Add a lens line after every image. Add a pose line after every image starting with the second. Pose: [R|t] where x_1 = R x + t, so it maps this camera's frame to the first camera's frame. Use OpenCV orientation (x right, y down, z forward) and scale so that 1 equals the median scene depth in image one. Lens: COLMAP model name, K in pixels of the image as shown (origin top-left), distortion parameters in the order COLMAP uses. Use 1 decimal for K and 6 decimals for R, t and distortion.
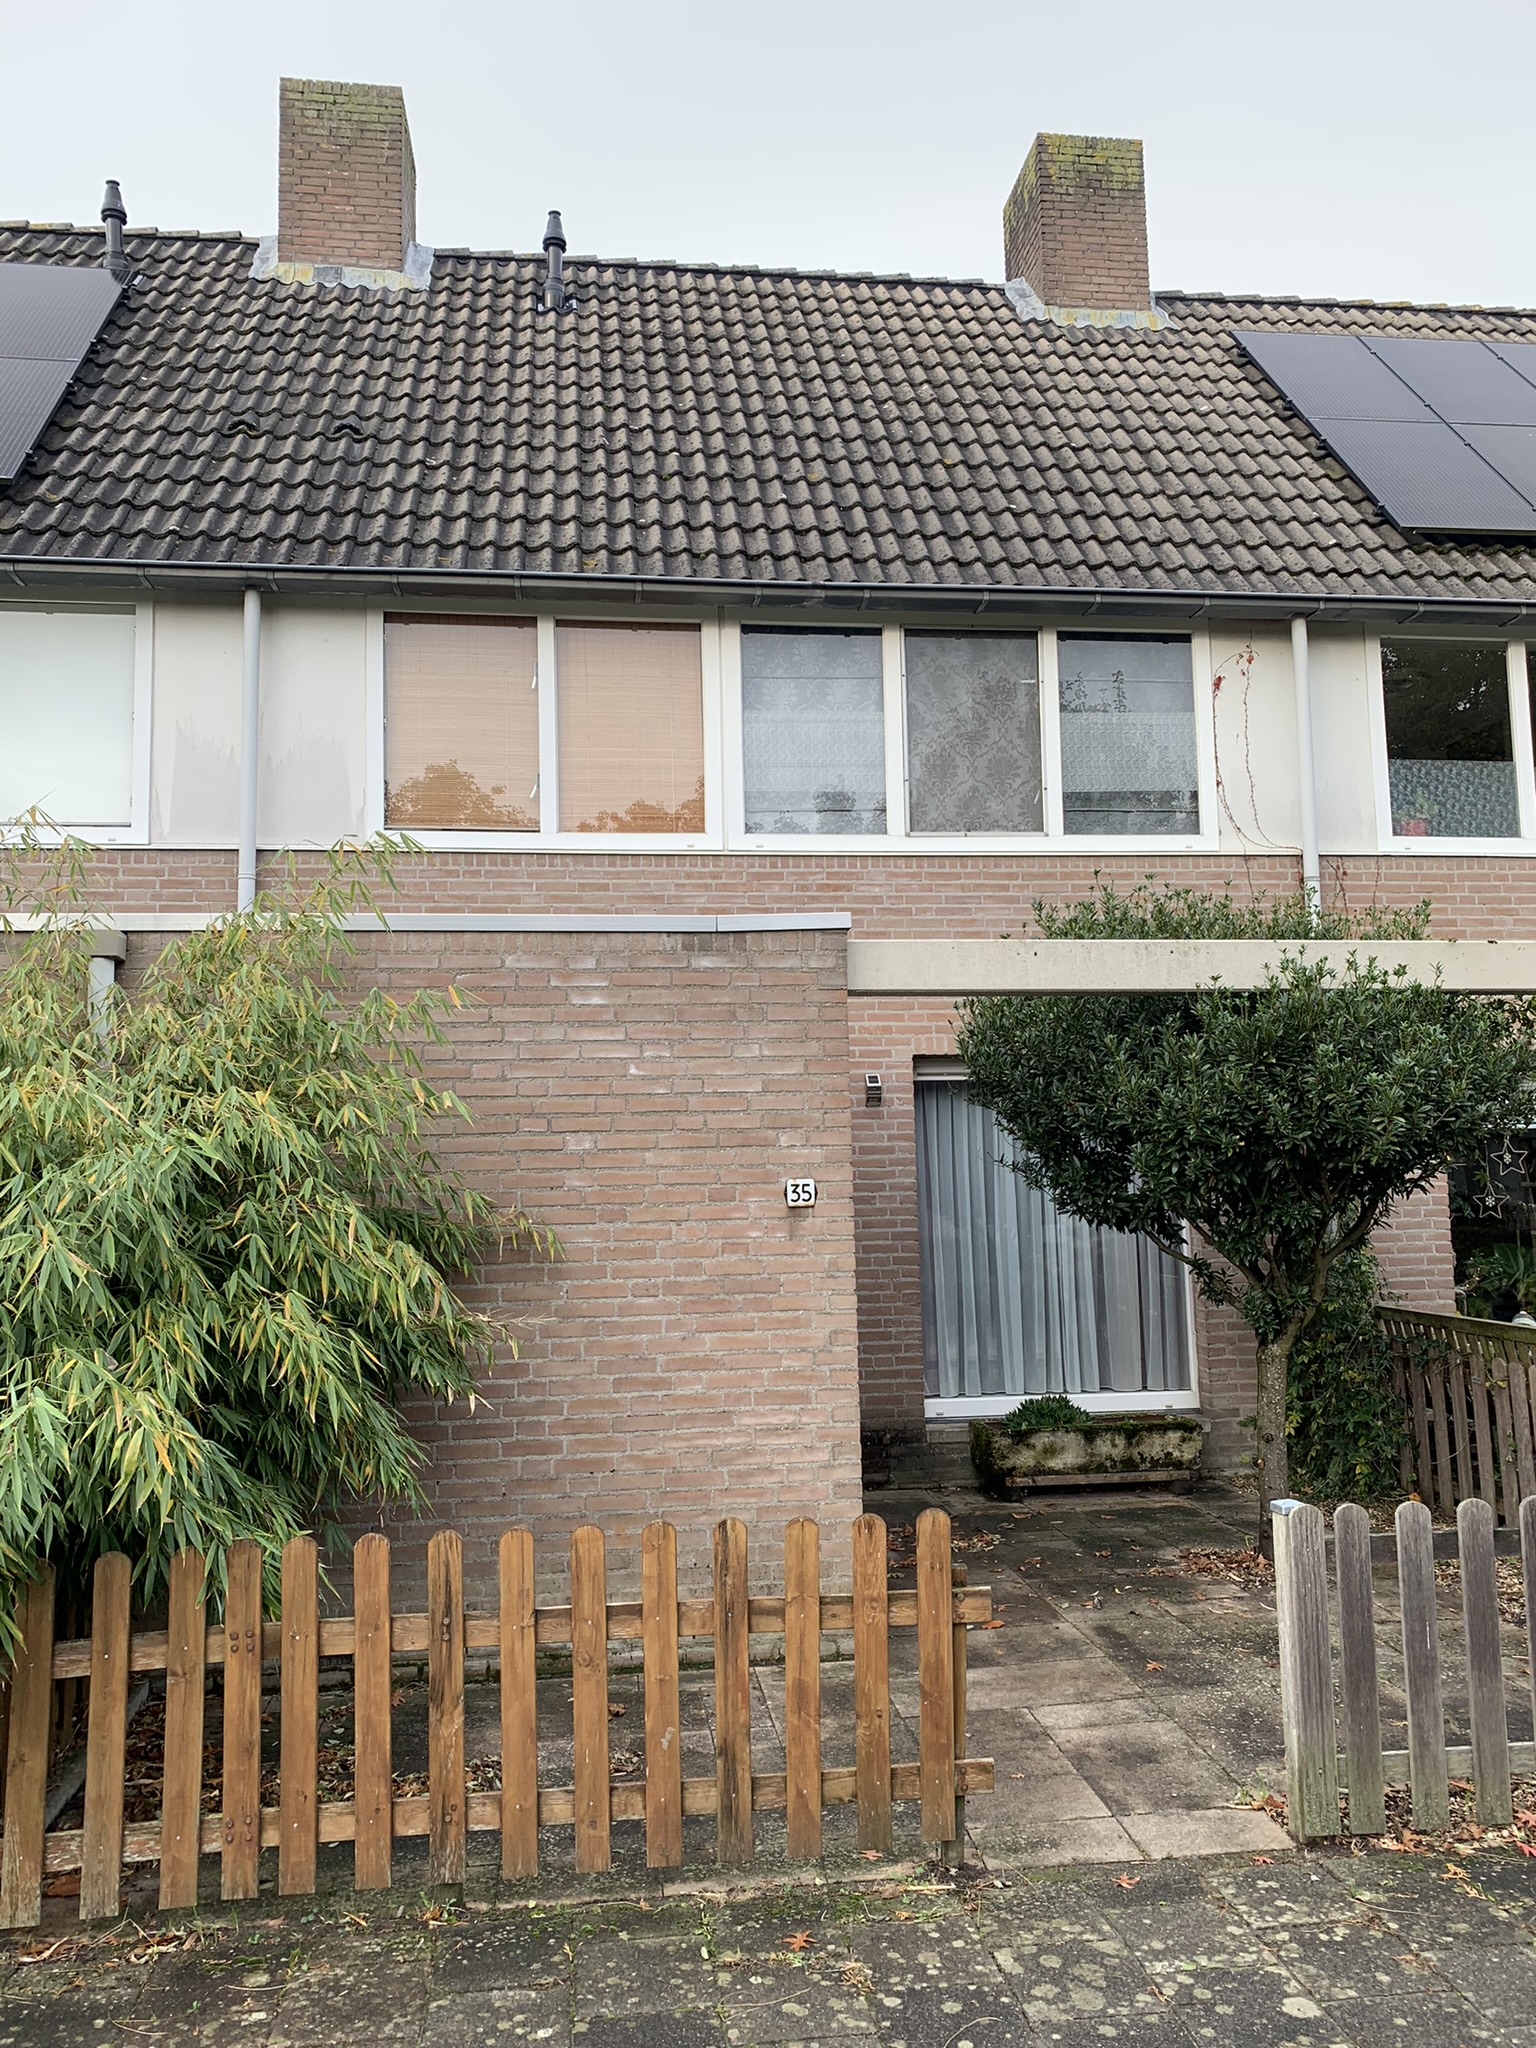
lens RADIAL K [[1559.7, 0, 767.6], [0, 1559.7, 1011.2], [0, 0, 1]] dist [0.024992, -0.011940]
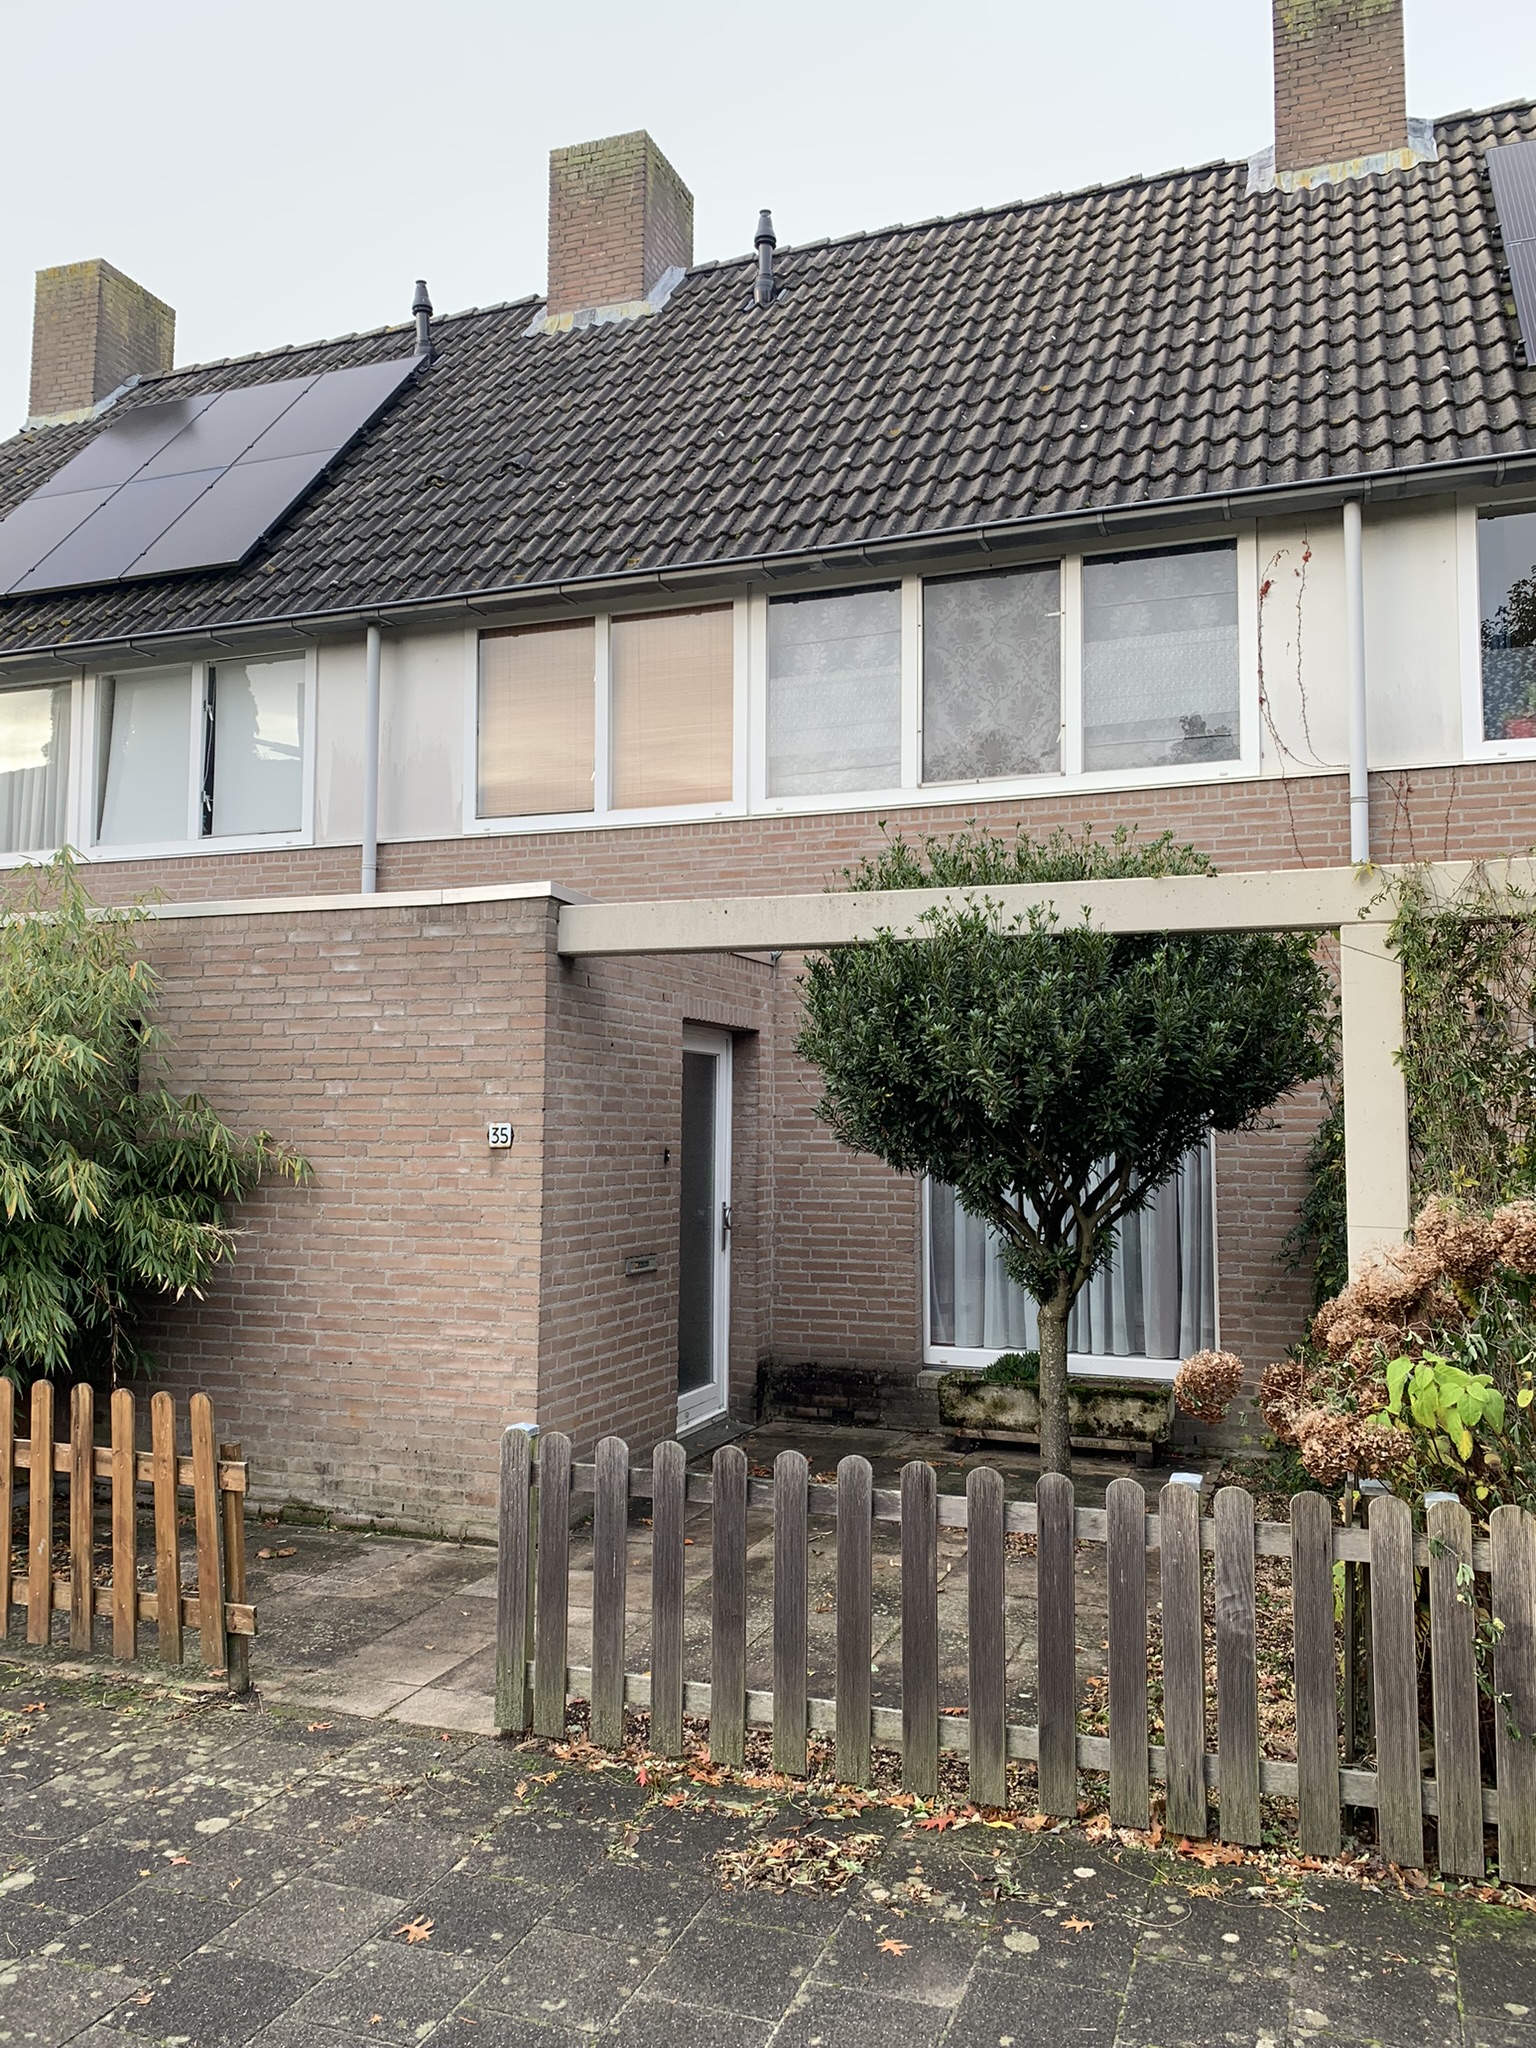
lens RADIAL K [[1546.9, 0, 768.0], [0, 1546.9, 1024.0], [0, 0, 1]] dist [0.010693, -0.003940]
pose [[0.888195, -0.008169, -0.459394, 0.554742], [0.026953, 0.999046, 0.034346, 0.002824], [0.458675, -0.042888, 0.887568, 0.083353]]
